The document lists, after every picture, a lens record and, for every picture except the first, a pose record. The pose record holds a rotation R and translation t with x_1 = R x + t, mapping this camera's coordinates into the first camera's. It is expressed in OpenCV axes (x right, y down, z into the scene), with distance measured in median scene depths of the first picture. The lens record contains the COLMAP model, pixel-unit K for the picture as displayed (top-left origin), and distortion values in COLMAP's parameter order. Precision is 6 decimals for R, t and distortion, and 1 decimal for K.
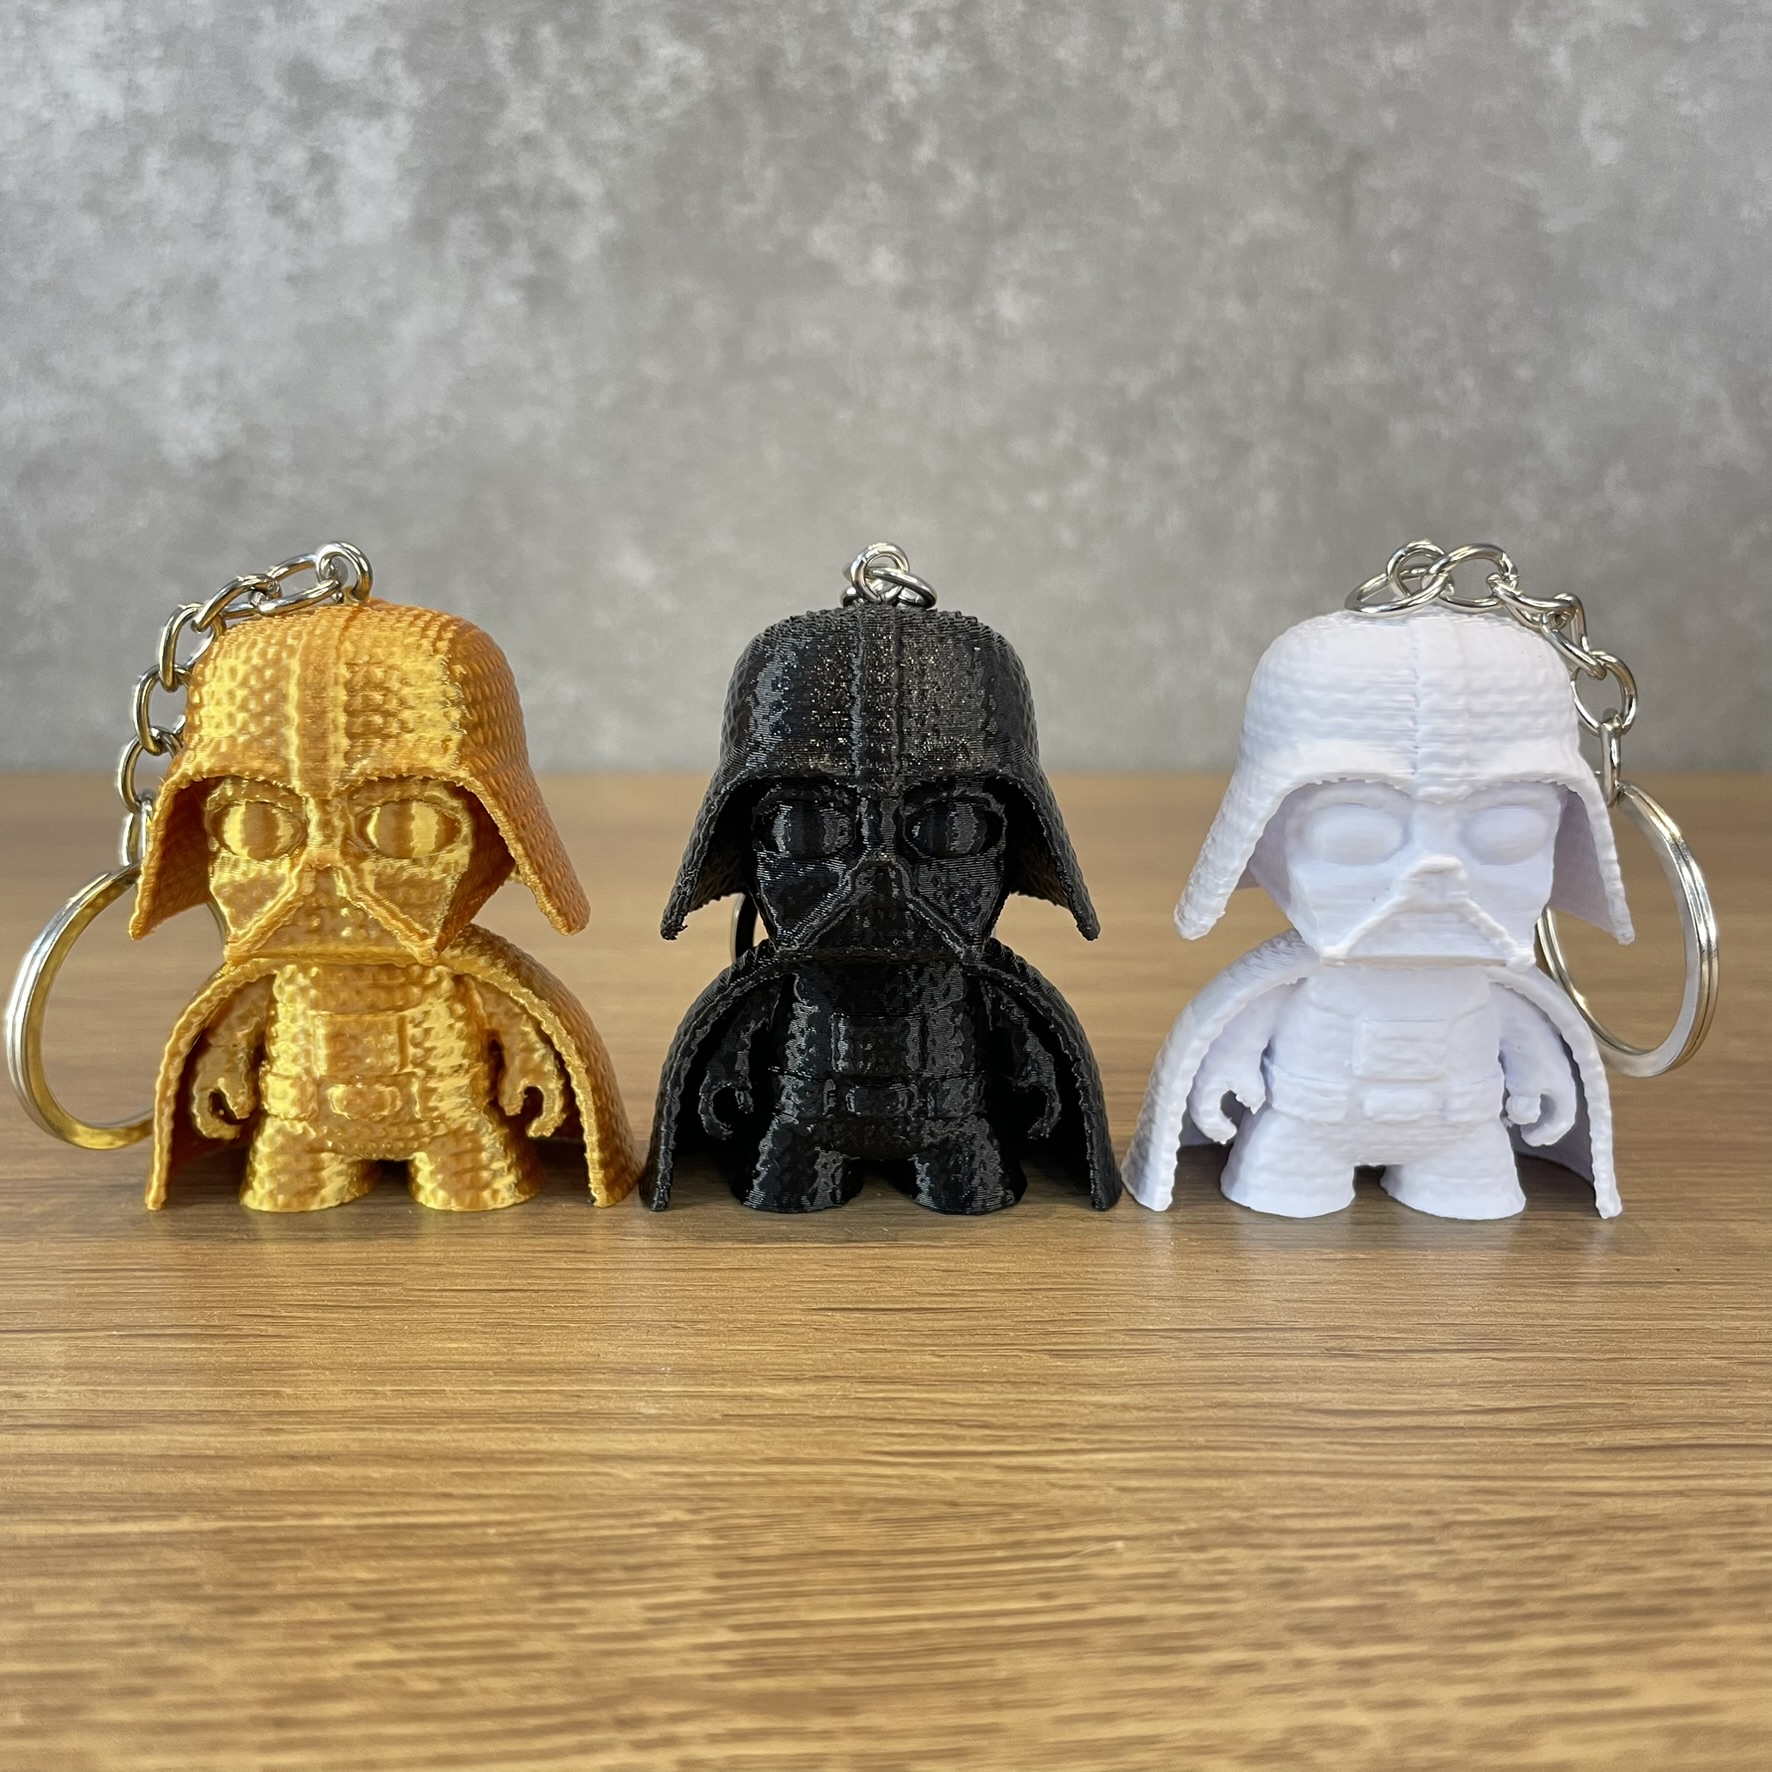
lens RADIAL K [[1828.7, 0, 887.3], [0, 1828.7, 856.6], [0, 0, 1]] dist [0.054794, -0.113511]
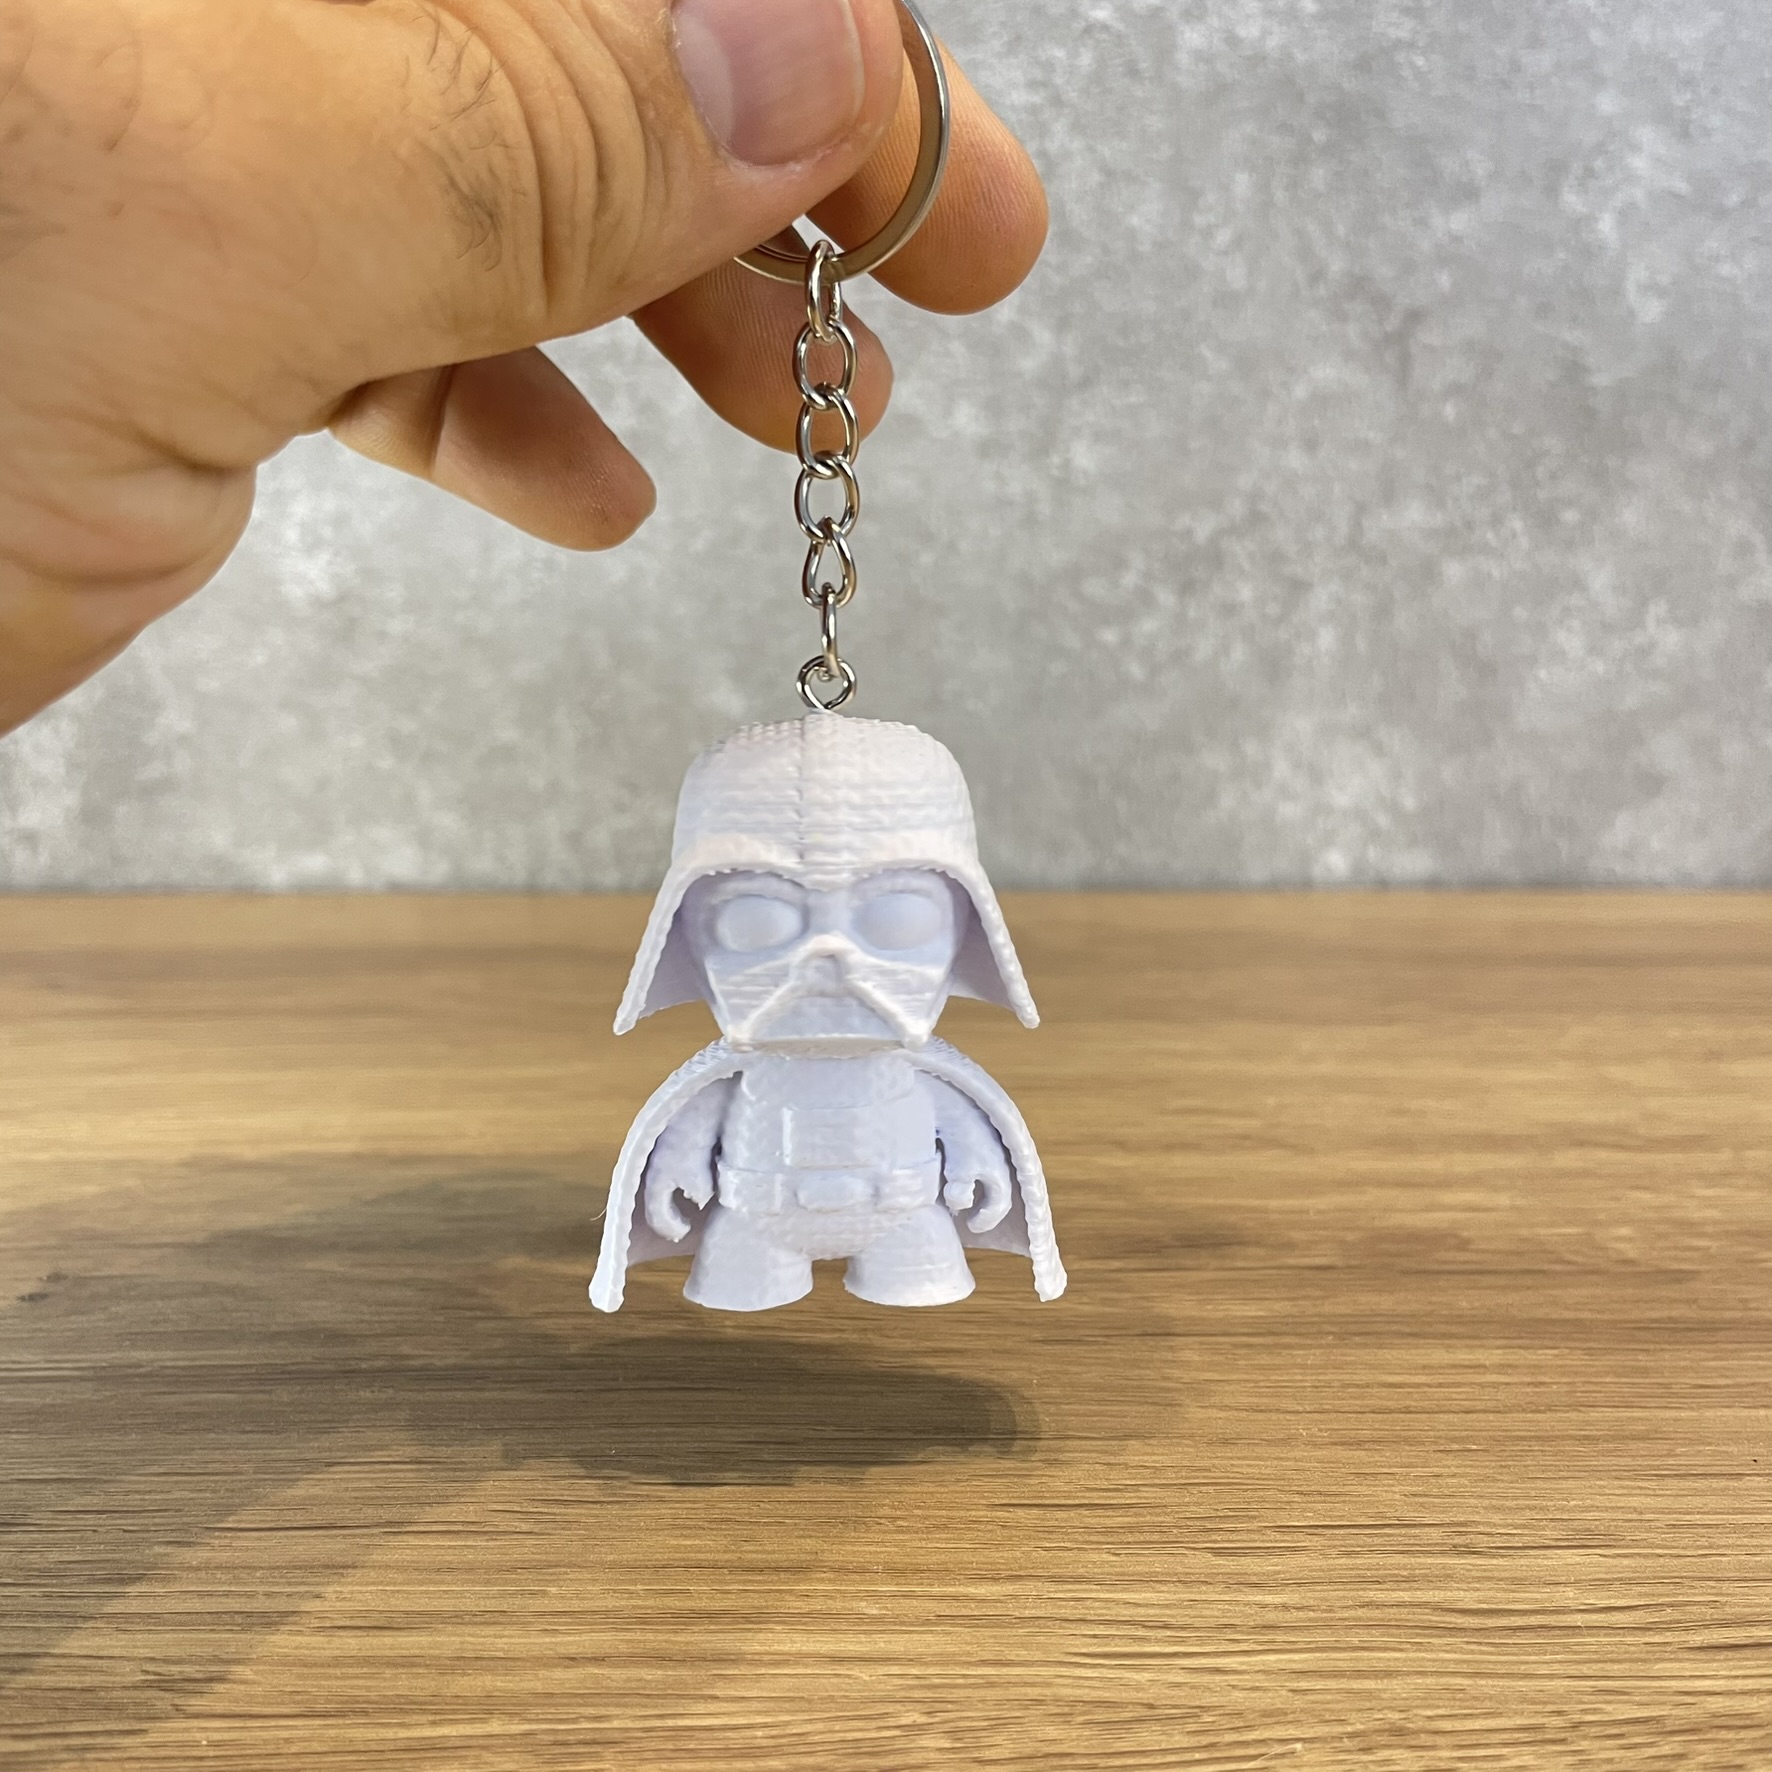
lens RADIAL K [[1821.5, 0, 895.2], [0, 1821.5, 882.9], [0, 0, 1]] dist [0.049276, -0.095750]
pose [[0.999999, -0.000673, 0.001141, -0.106622], [0.000666, 0.999982, 0.006027, -0.147820], [-0.001145, -0.006026, 0.999981, -0.130868]]
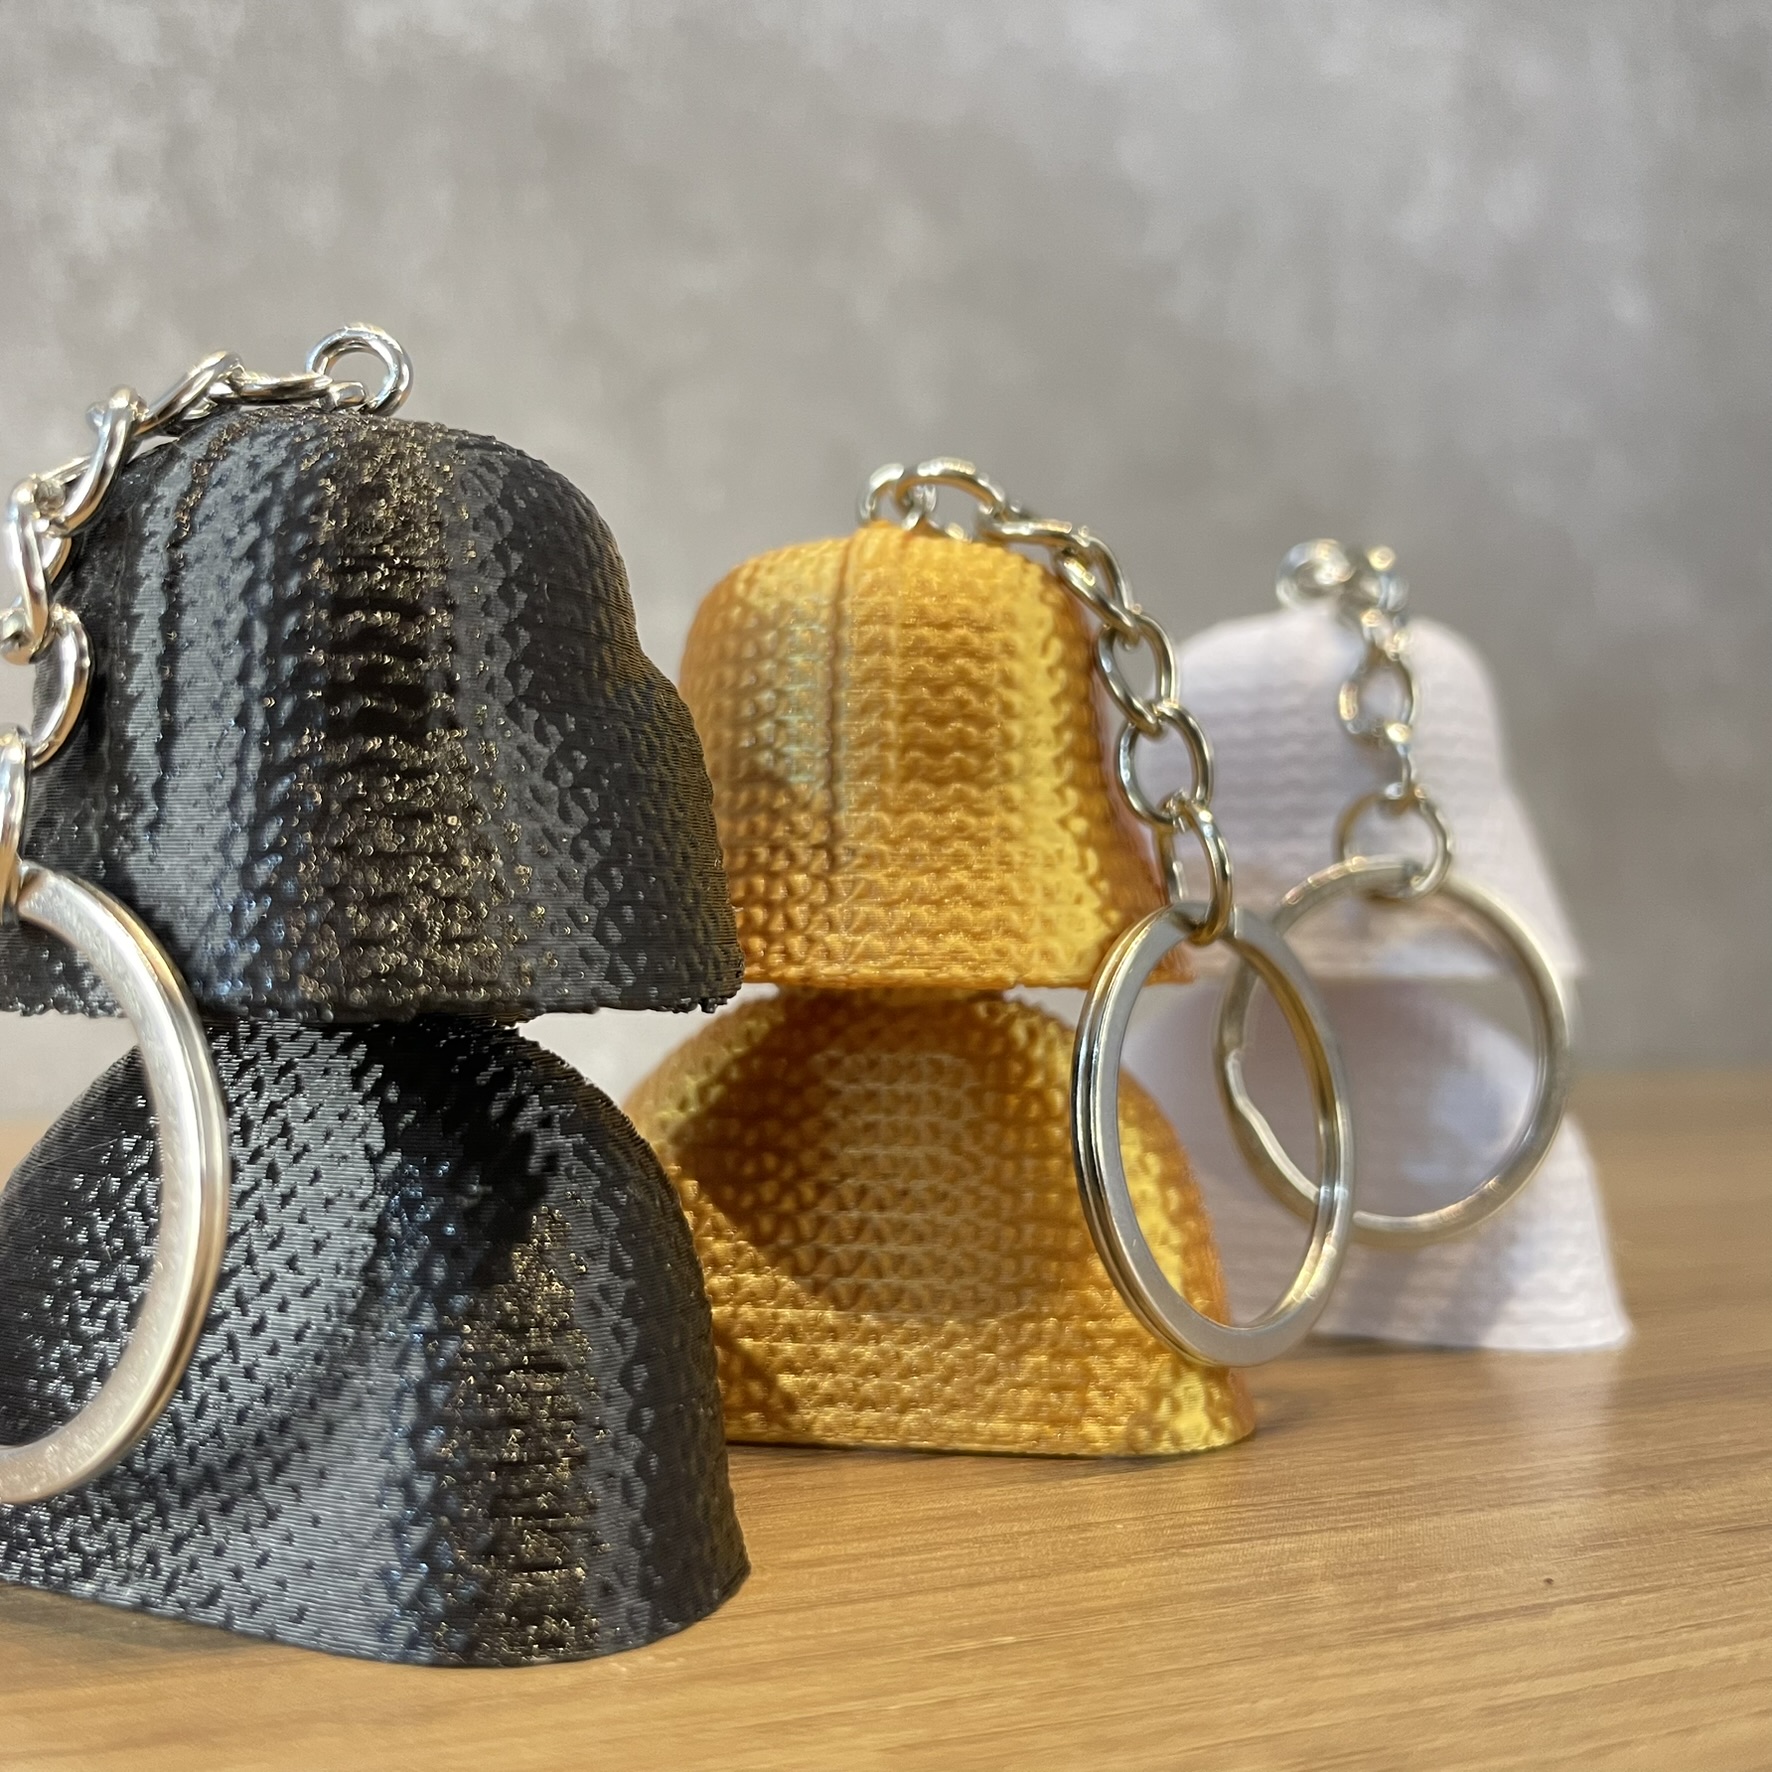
lens RADIAL K [[1898.7, 0, 831.2], [0, 1898.7, 883.5], [0, 0, 1]] dist [-0.008138, -0.040256]
pose [[0.932049, 0.012970, 0.362101, 0.035143], [0.079300, 0.967829, -0.238784, 0.153586], [-0.353549, 0.251273, 0.901036, 0.567603]]
